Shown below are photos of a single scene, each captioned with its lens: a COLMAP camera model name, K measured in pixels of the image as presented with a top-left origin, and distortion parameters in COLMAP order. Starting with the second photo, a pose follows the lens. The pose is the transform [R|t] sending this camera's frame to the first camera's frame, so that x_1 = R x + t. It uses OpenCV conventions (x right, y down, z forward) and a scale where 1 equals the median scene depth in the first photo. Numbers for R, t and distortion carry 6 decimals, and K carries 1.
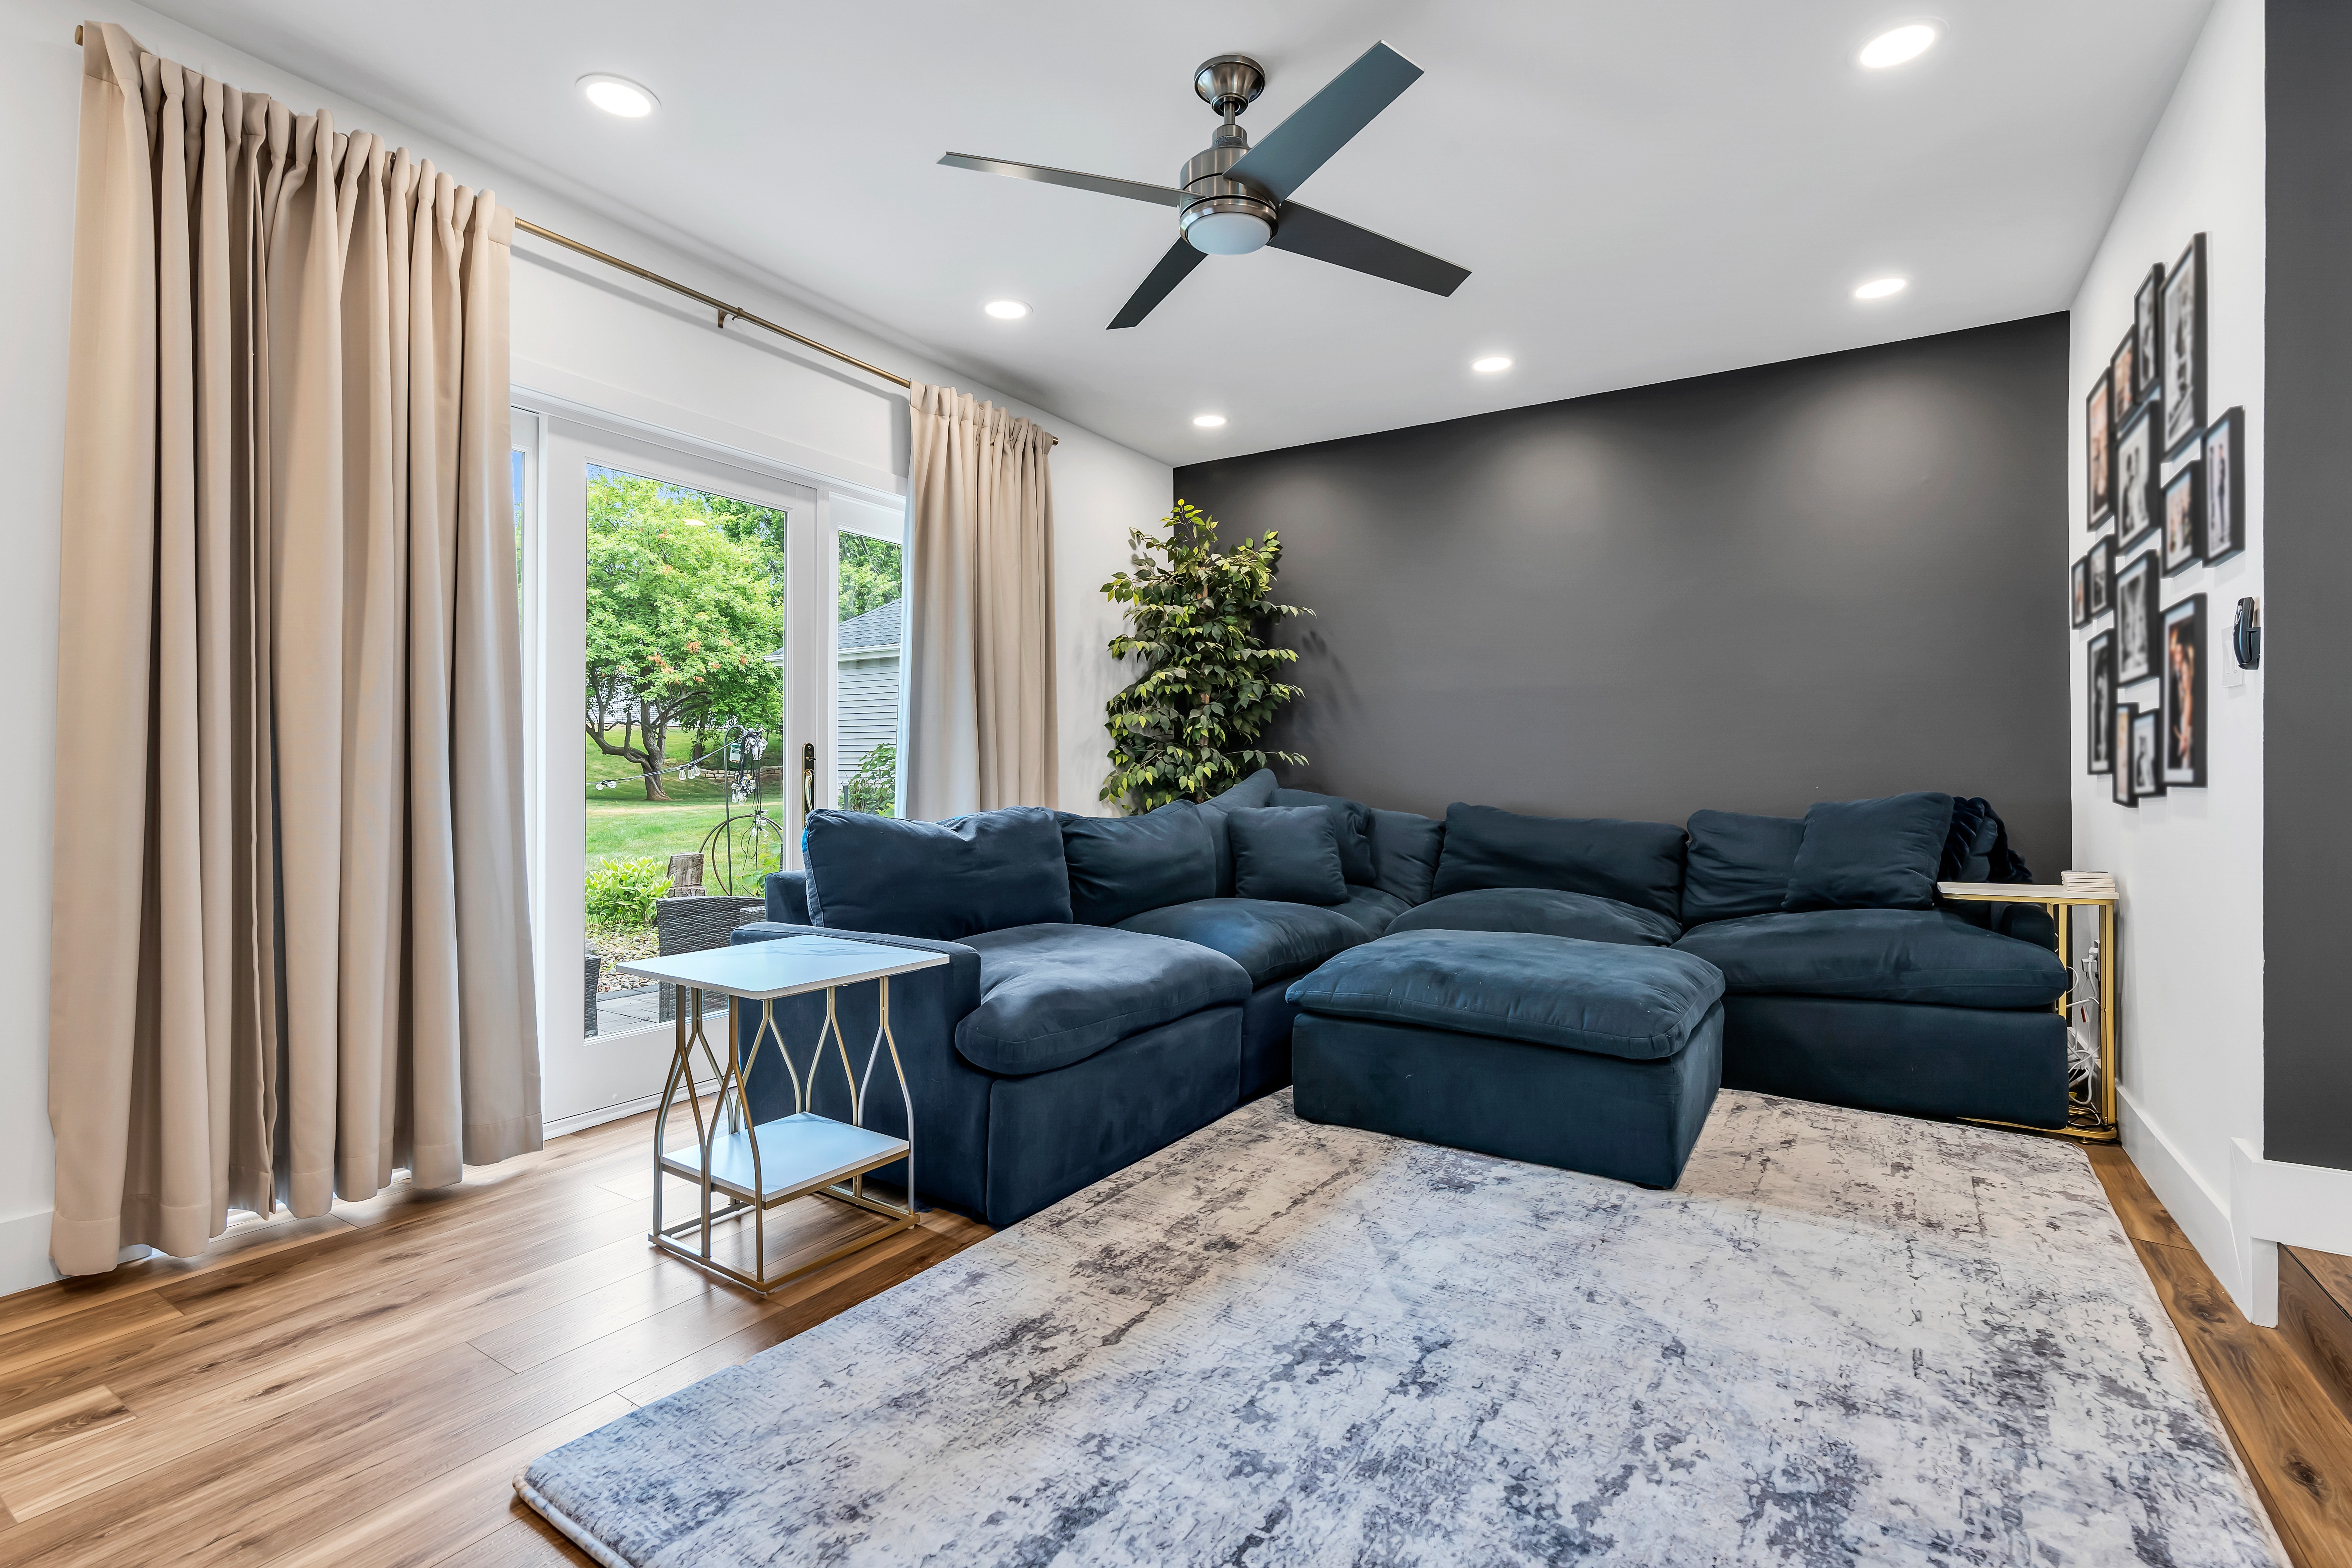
lens RADIAL K [[1071.1, 0, 1171.4], [0, 1071.1, 780.1], [0, 0, 1]] dist [-0.004149, 0.000933]
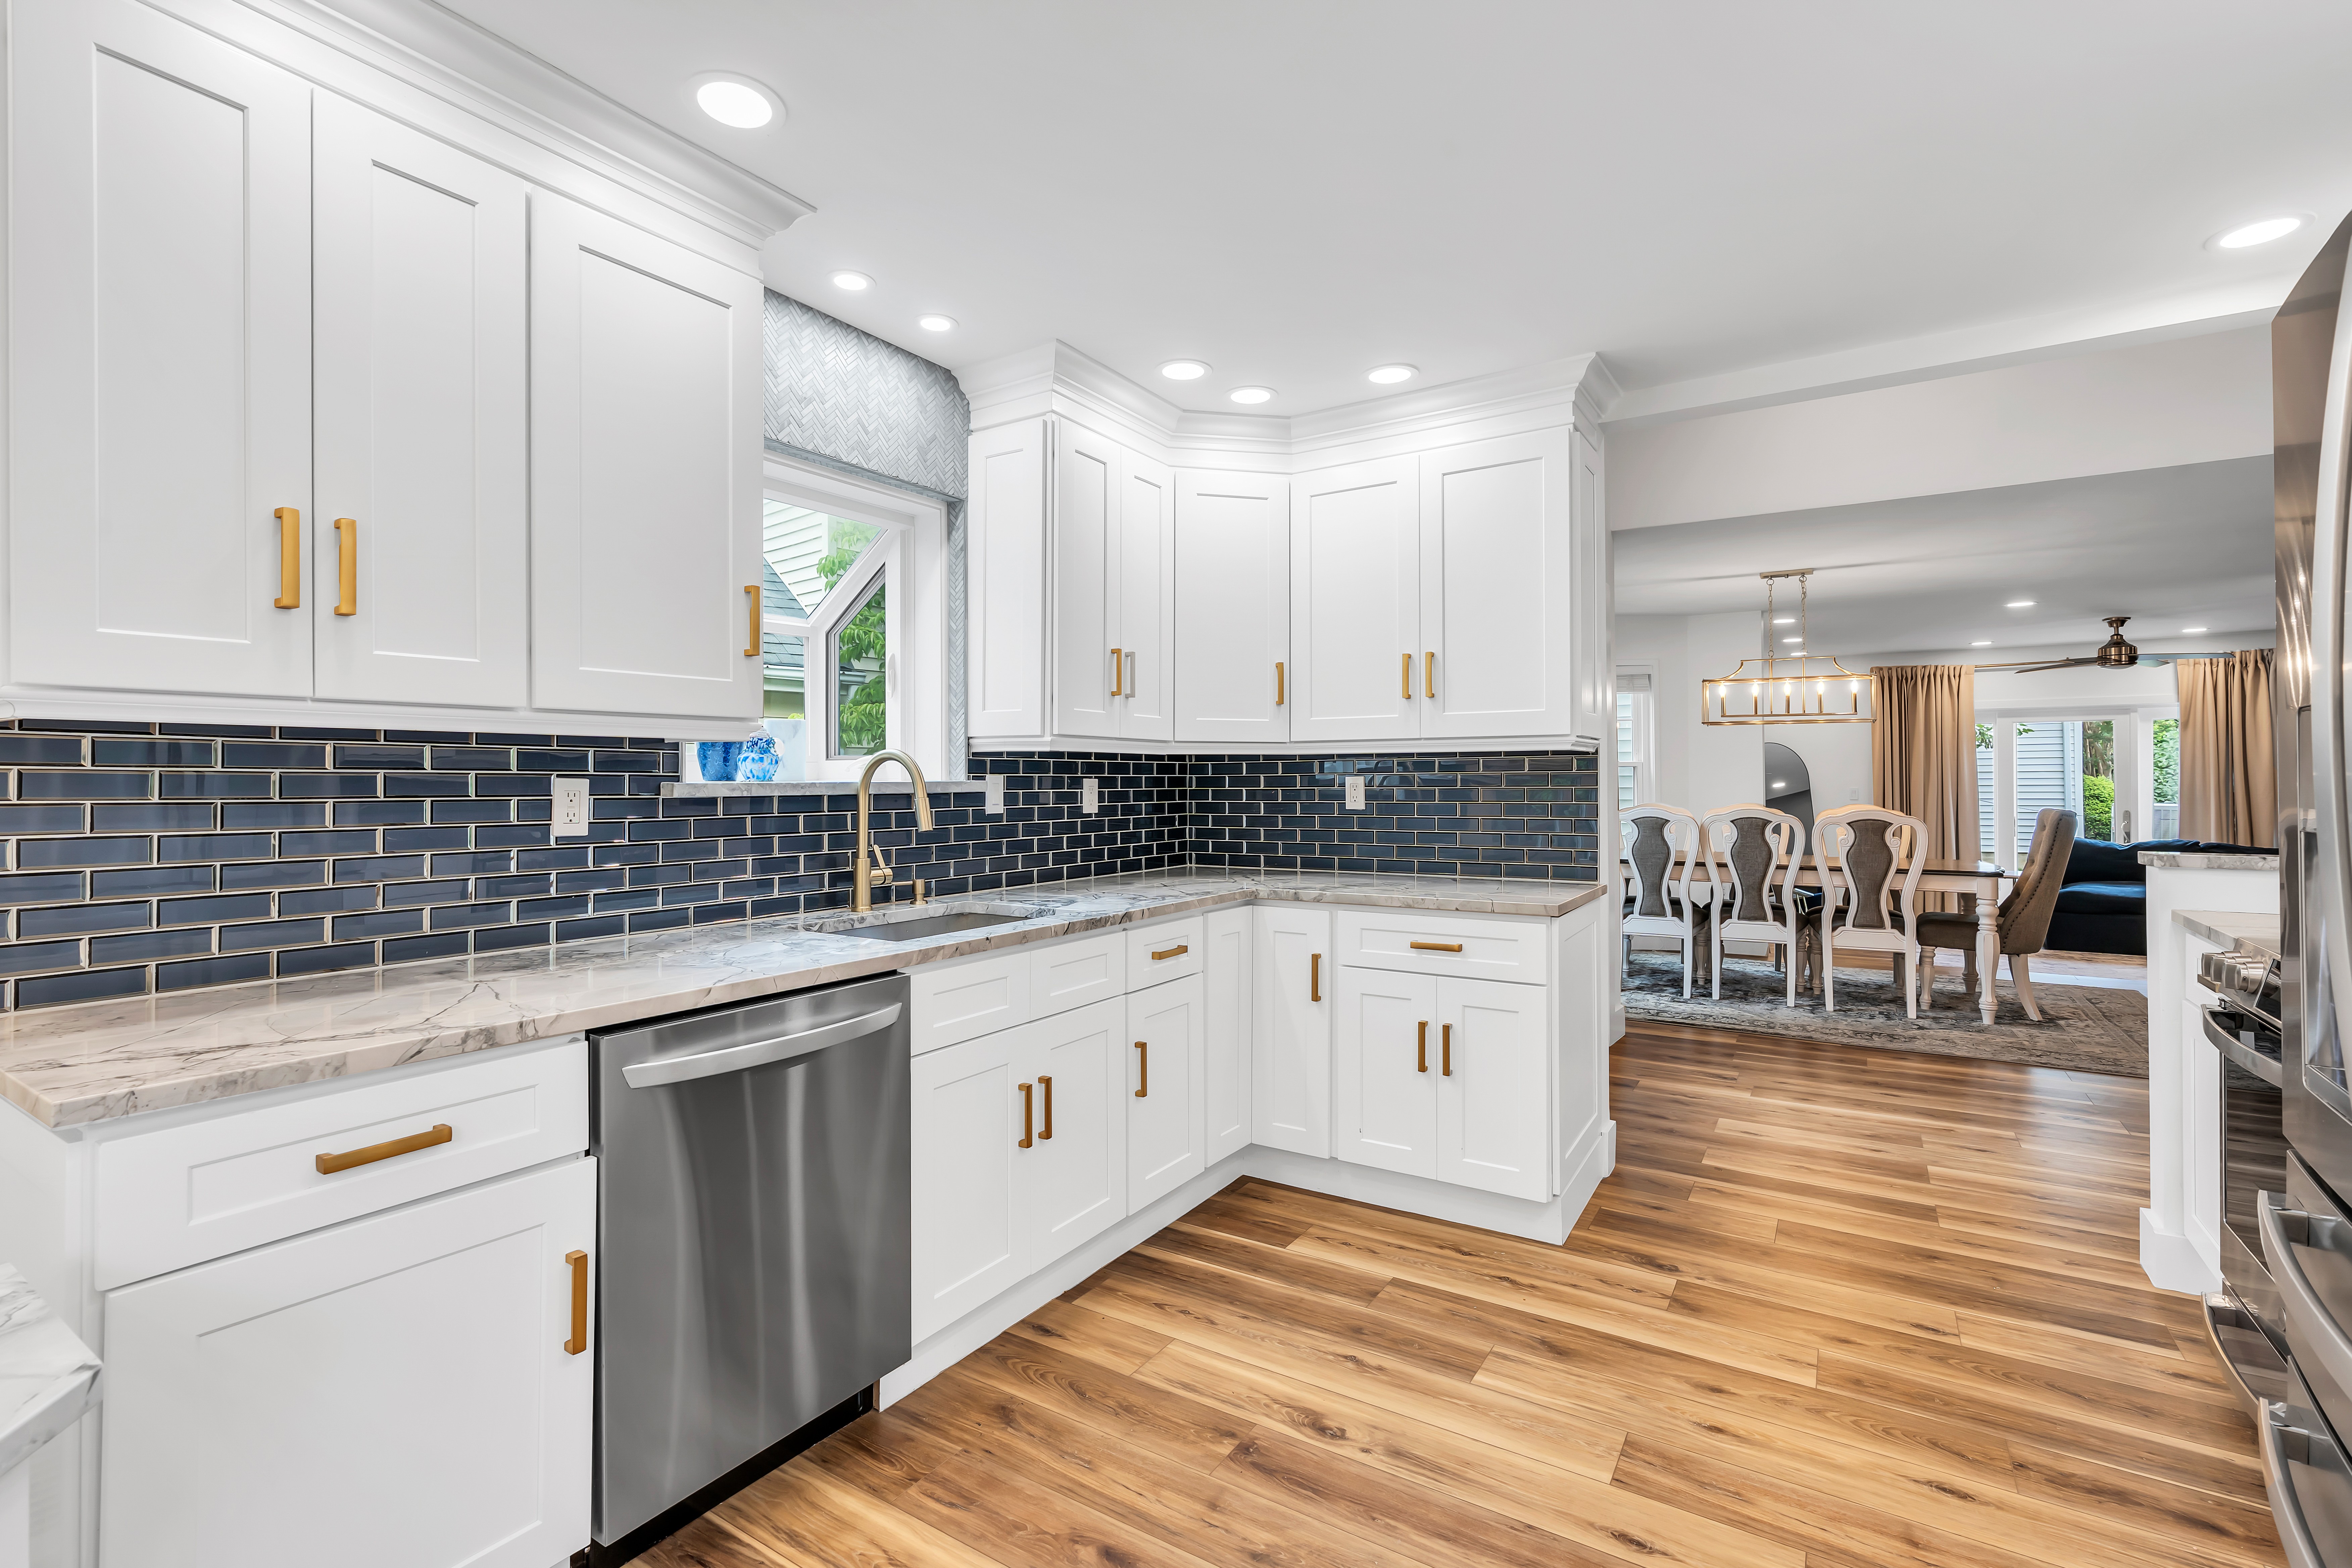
lens RADIAL K [[1056.2, 0, 1173.2], [0, 1056.2, 774.0], [0, 0, 1]] dist [-0.002622, 0.001097]
pose [[-0.006020, -0.007149, -0.999956, 4.878733], [0.003277, 0.999969, -0.007168, -0.247315], [0.999977, -0.003320, -0.005997, -2.793033]]
